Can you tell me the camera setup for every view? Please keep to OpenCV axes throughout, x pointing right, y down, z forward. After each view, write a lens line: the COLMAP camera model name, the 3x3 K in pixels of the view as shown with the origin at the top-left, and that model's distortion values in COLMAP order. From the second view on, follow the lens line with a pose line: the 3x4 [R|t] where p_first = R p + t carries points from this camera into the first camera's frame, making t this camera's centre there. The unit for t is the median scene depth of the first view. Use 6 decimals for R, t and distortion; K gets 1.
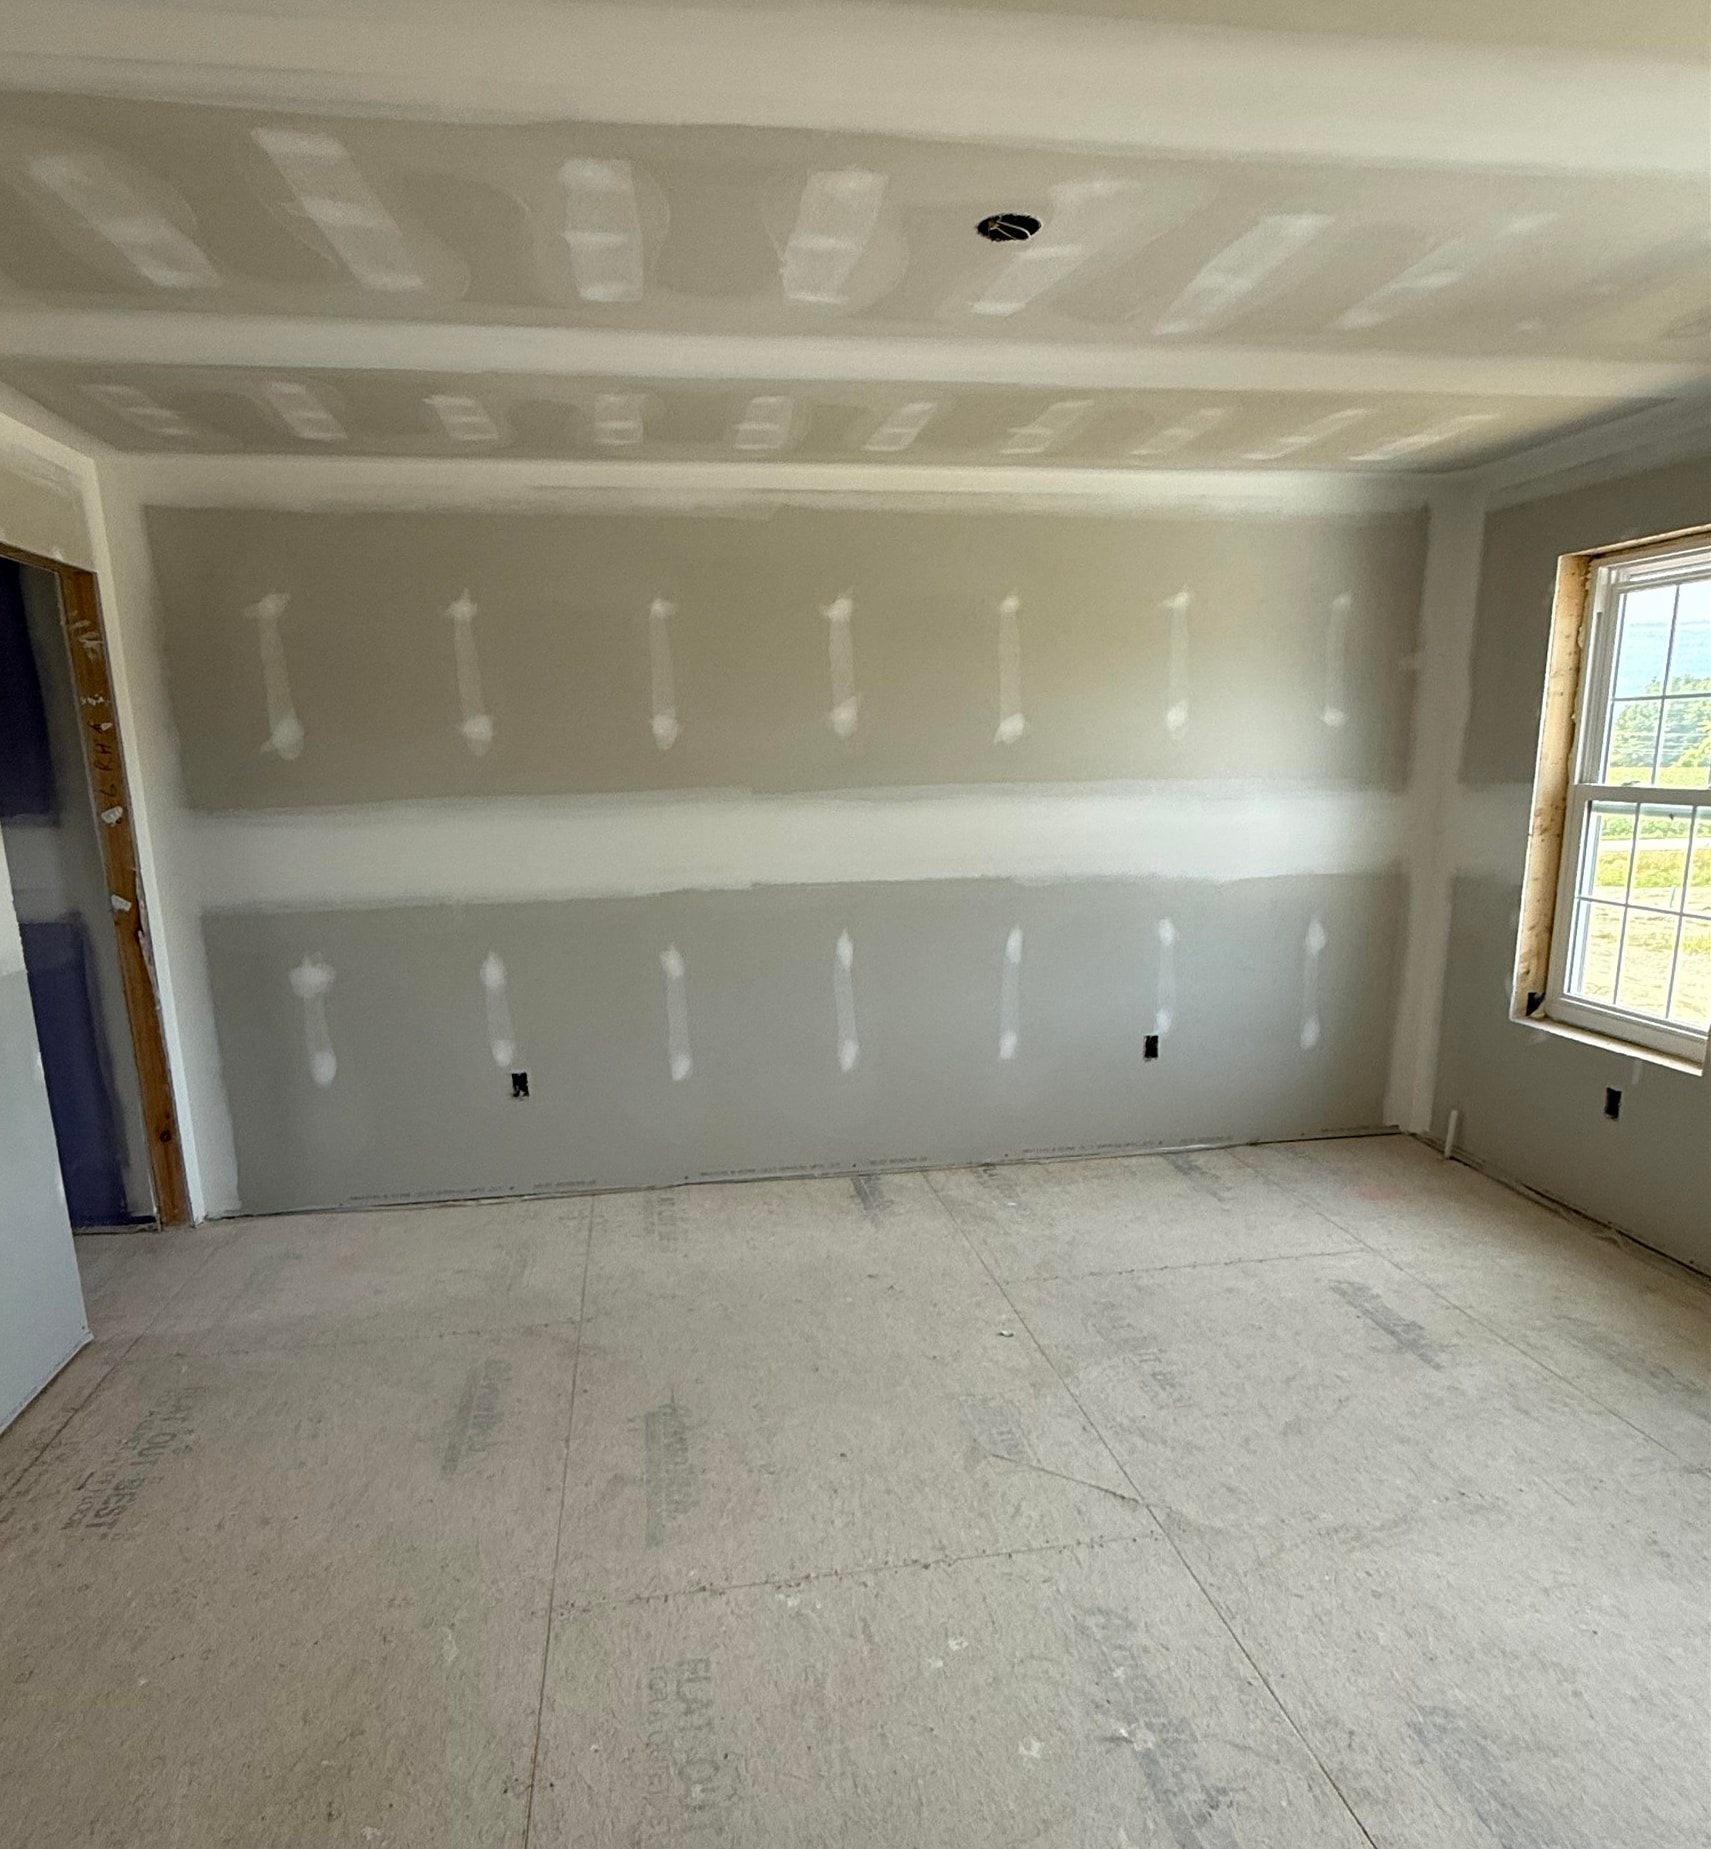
lens RADIAL K [[1234.4, 0, 856.4], [0, 1234.4, 1033.6], [0, 0, 1]] dist [-0.000235, 0.003225]
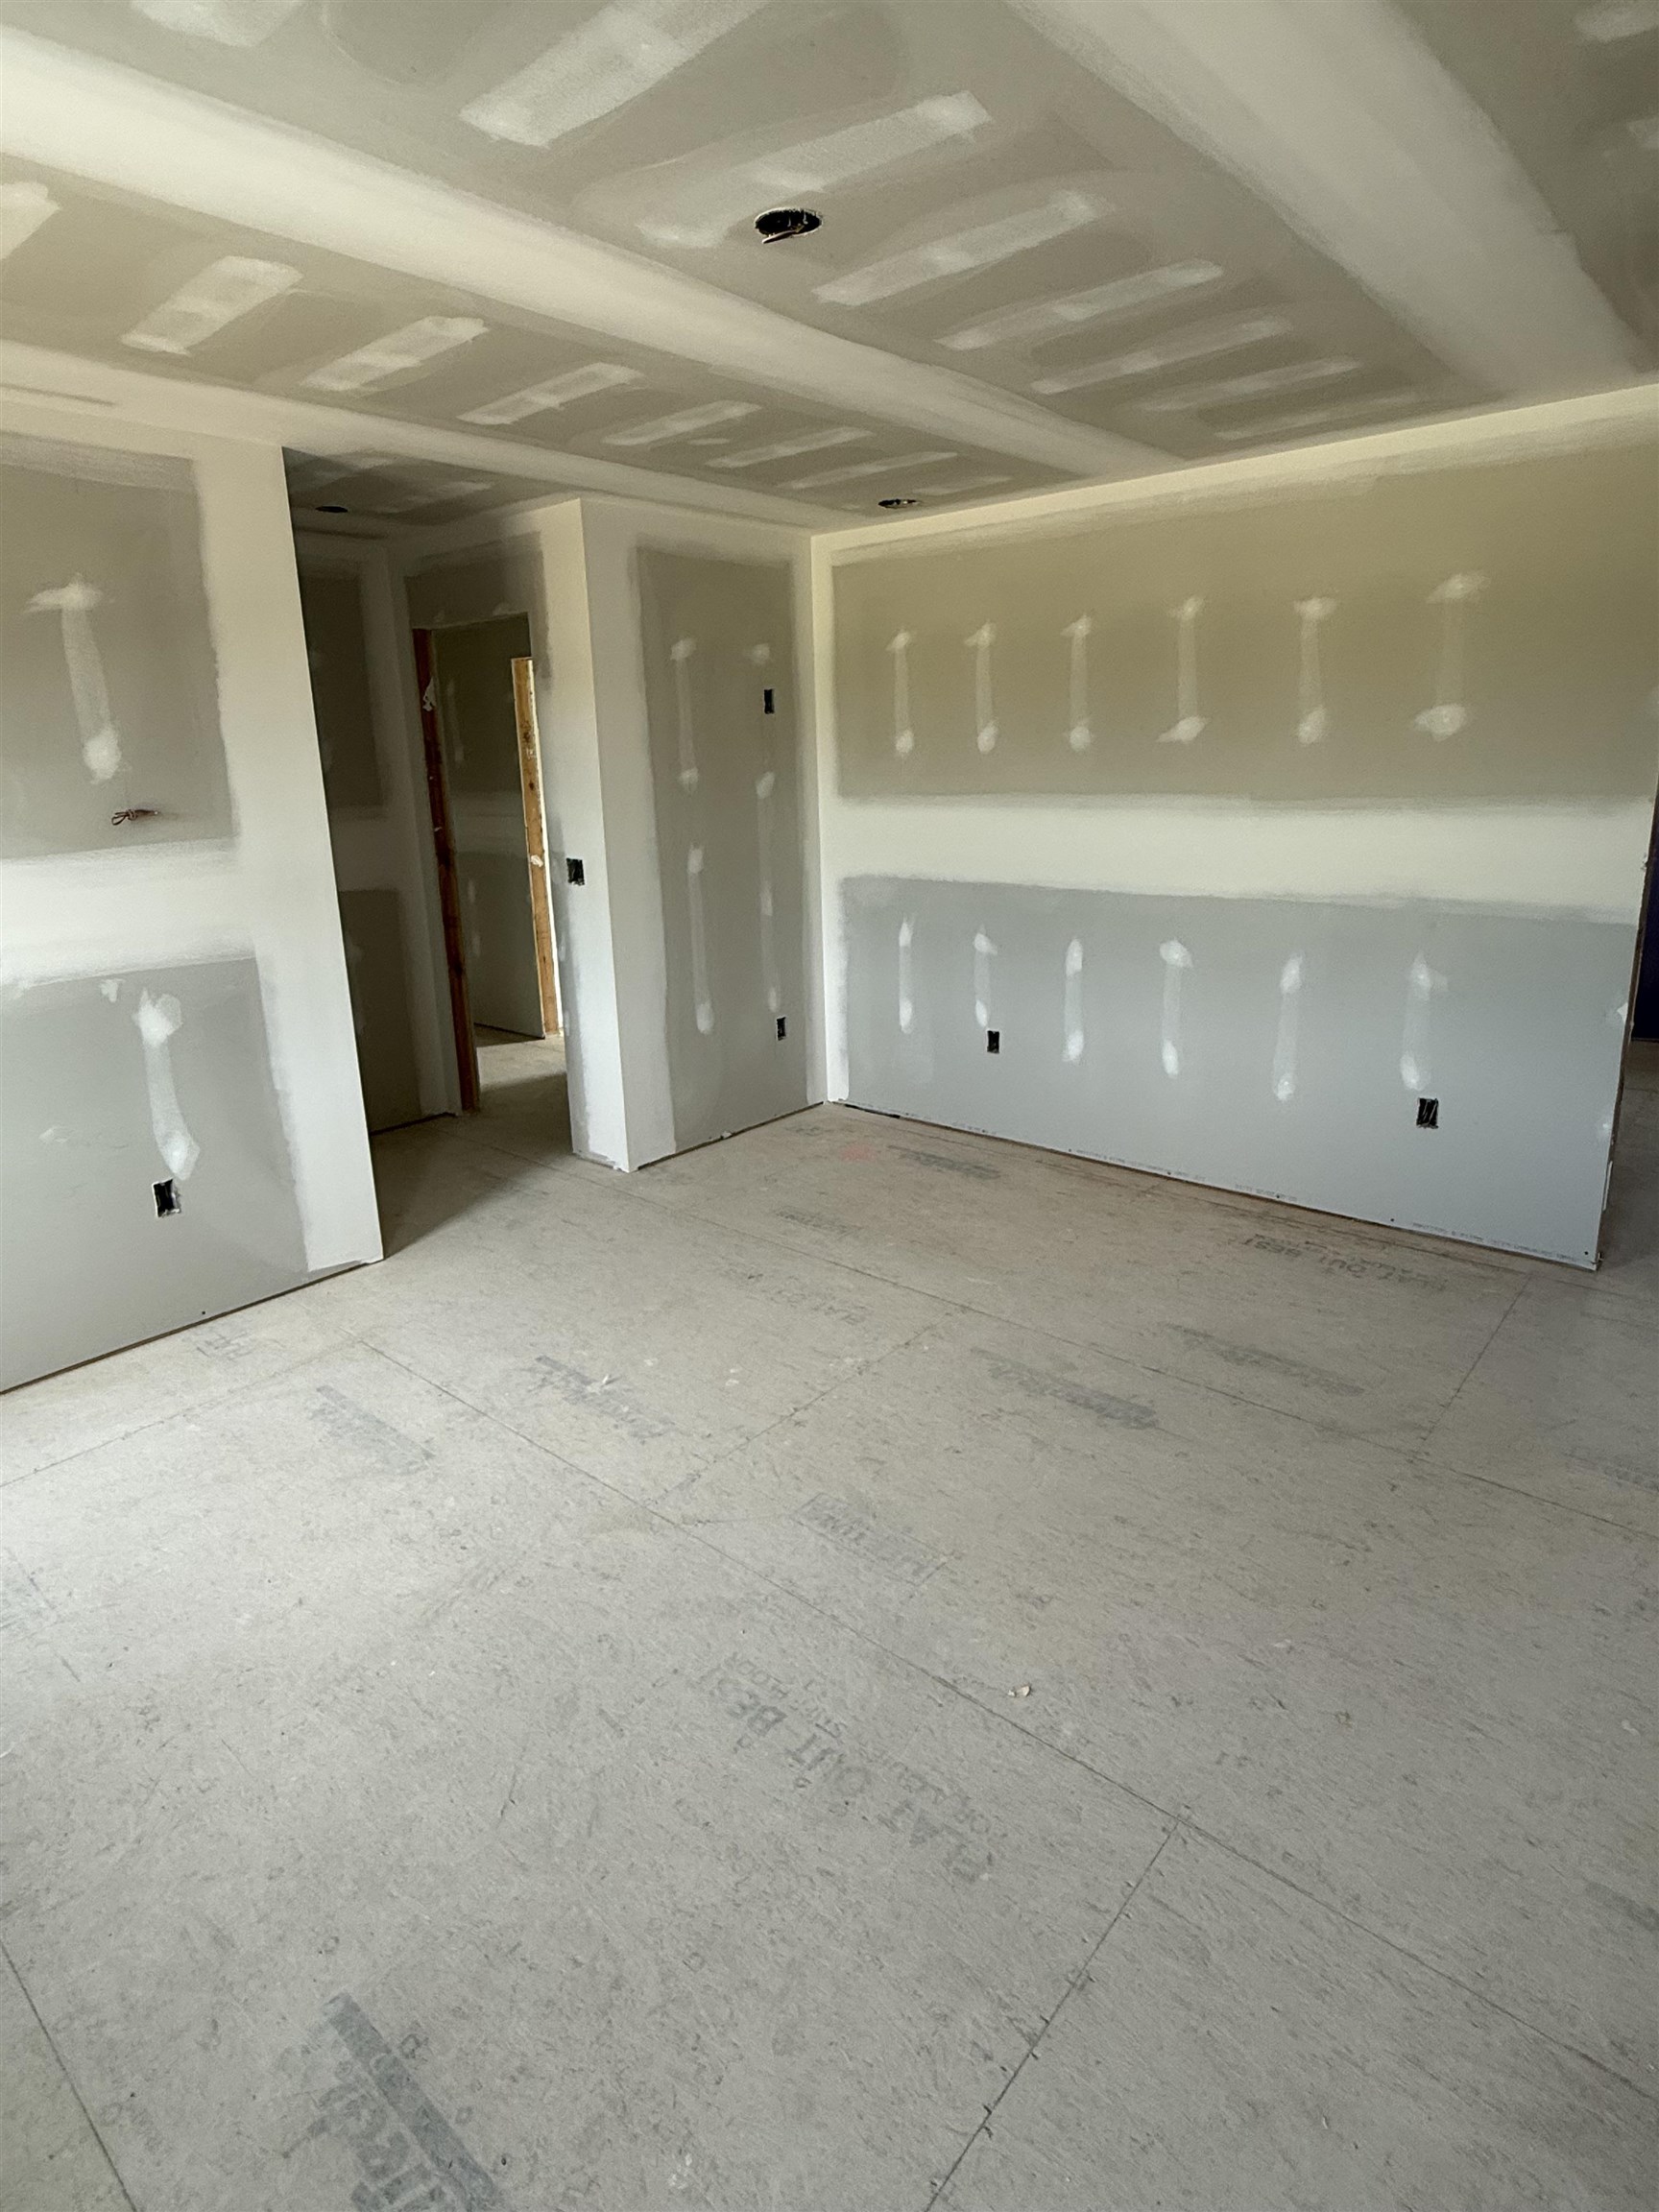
lens RADIAL K [[1182.6, 0, 822.5], [0, 1182.6, 1041.8], [0, 0, 1]] dist [-0.002476, -0.001386]
pose [[-0.770545, 0.189501, -0.608564, 0.716893], [-0.102117, 0.905745, 0.411338, -0.421984], [0.629152, 0.379099, -0.678566, 1.728590]]
